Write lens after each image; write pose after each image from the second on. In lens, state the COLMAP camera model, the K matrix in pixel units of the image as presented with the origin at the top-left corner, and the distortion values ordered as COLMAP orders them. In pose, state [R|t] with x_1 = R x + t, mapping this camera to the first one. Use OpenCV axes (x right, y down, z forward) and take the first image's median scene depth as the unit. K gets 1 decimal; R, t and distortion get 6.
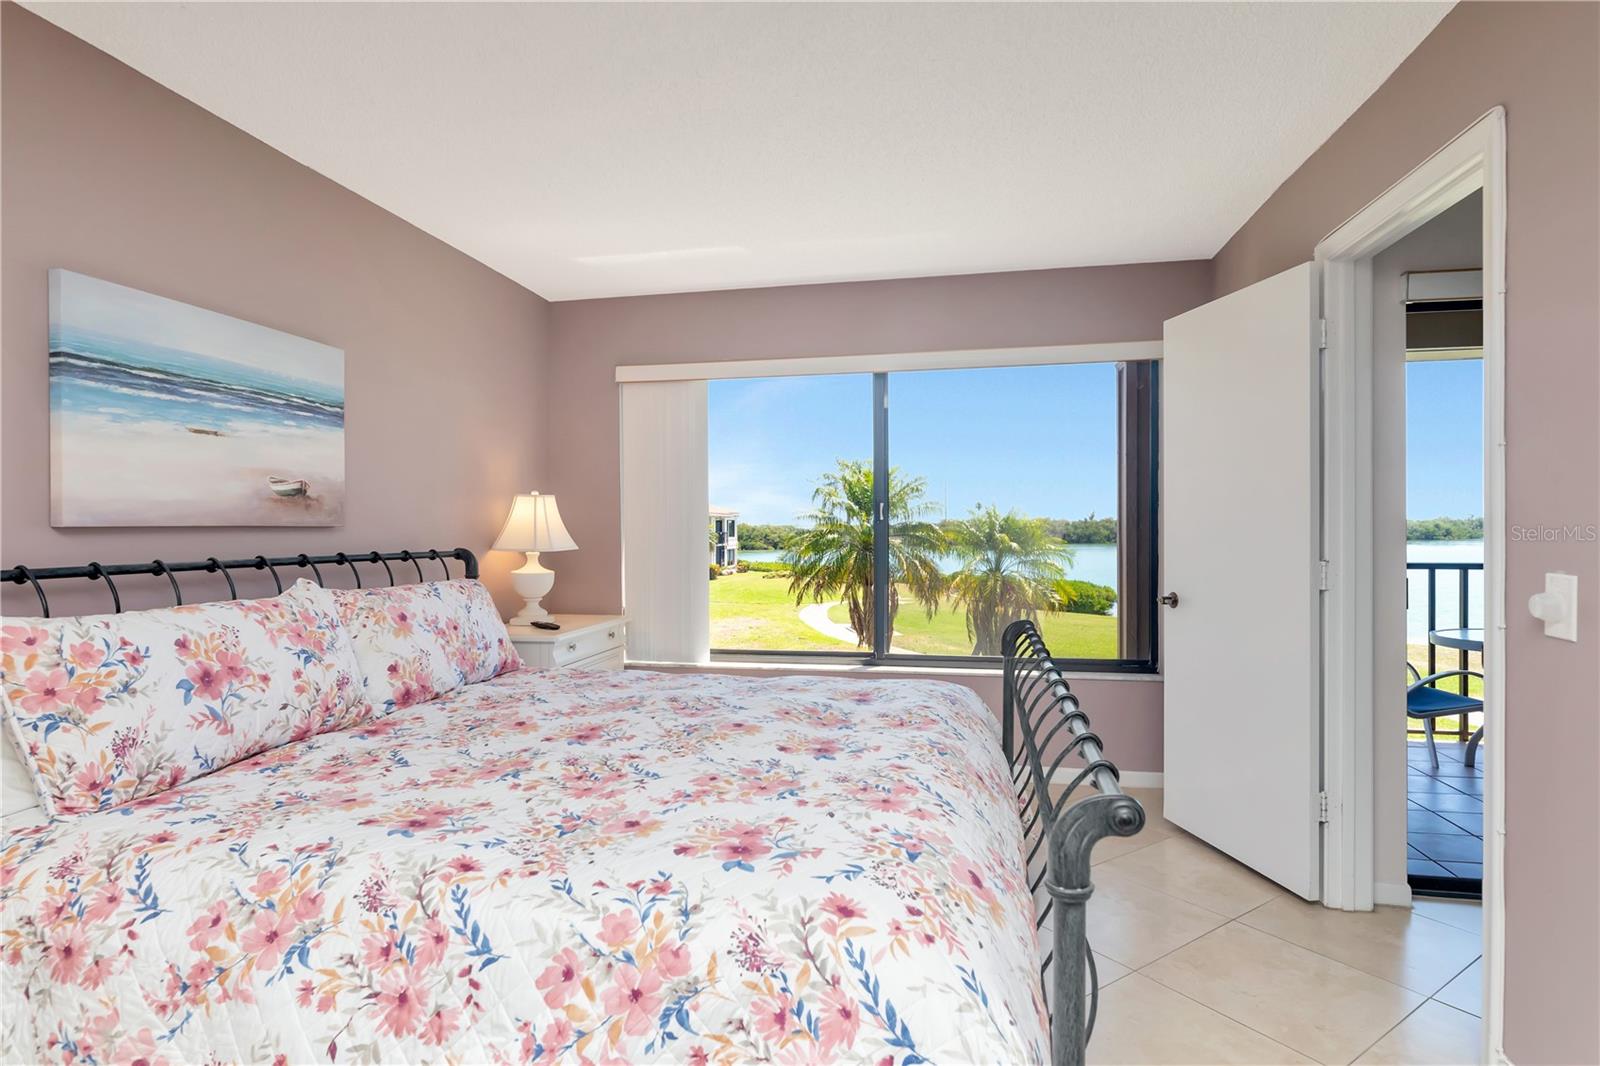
lens RADIAL K [[818.7, 0, 800.0], [0, 818.7, 533.0], [0, 0, 1]] dist [-0.002158, 0.000174]
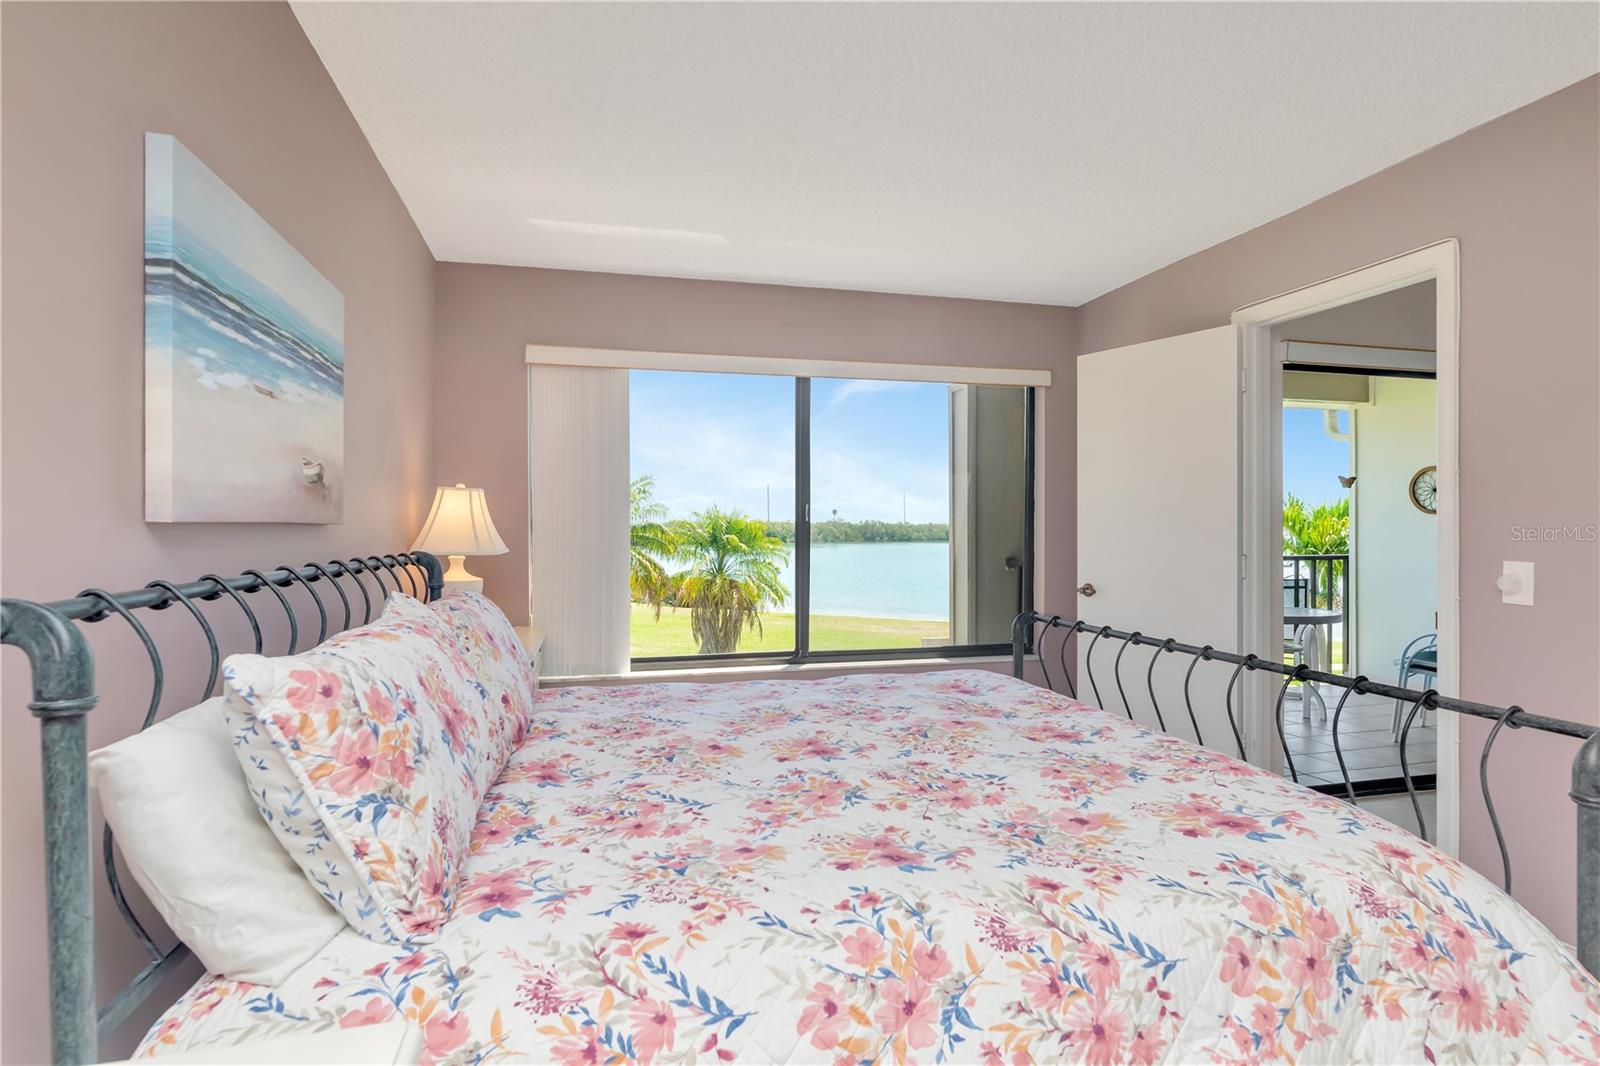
lens RADIAL K [[810.2, 0, 797.2], [0, 810.2, 528.5], [0, 0, 1]] dist [-0.005078, -0.000119]
pose [[0.903875, 0.003661, 0.427781, -0.825041], [-0.000513, 0.999972, -0.007473, 0.002617], [-0.427797, 0.006535, 0.903851, 0.214654]]
